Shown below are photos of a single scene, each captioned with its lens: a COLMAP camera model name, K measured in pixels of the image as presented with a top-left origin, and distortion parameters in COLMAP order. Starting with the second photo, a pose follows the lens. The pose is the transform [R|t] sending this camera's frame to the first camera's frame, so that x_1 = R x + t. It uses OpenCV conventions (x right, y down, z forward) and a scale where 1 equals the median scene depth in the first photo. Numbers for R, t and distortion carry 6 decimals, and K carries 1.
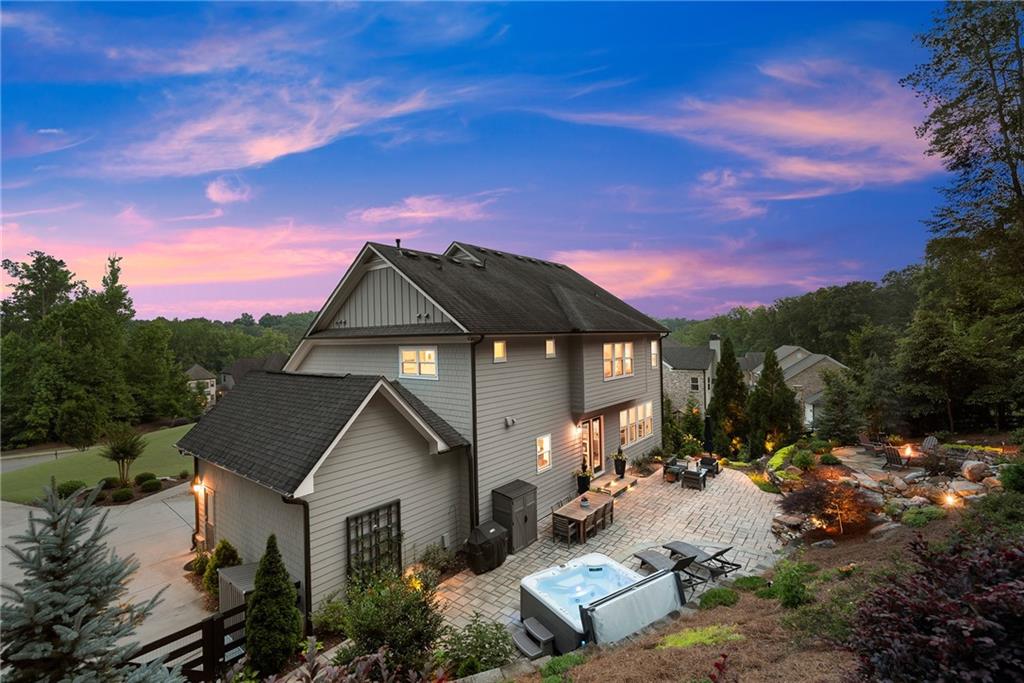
lens RADIAL K [[447.6, 0, 506.6], [0, 447.6, 339.9], [0, 0, 1]] dist [-0.000794, -0.000236]
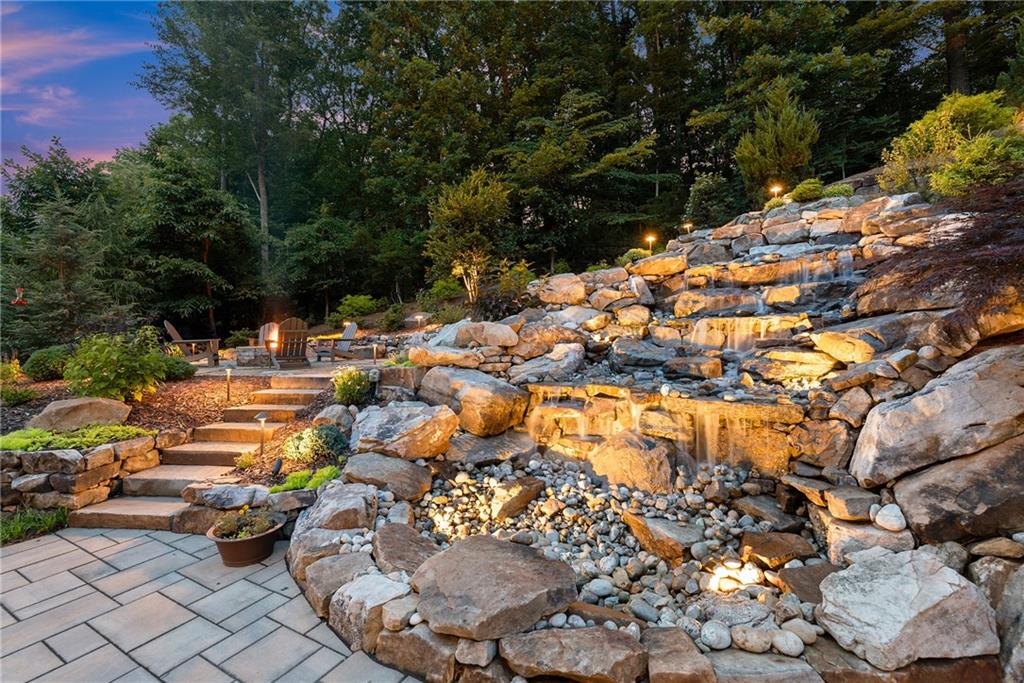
lens RADIAL K [[438.9, 0, 508.8], [0, 438.9, 338.1], [0, 0, 1]] dist [0.001317, -0.000165]
pose [[-0.135793, 0.023044, 0.990469, 0.424260], [0.002540, 0.999734, -0.022911, 0.291588], [-0.990734, -0.000595, -0.135815, 0.912648]]
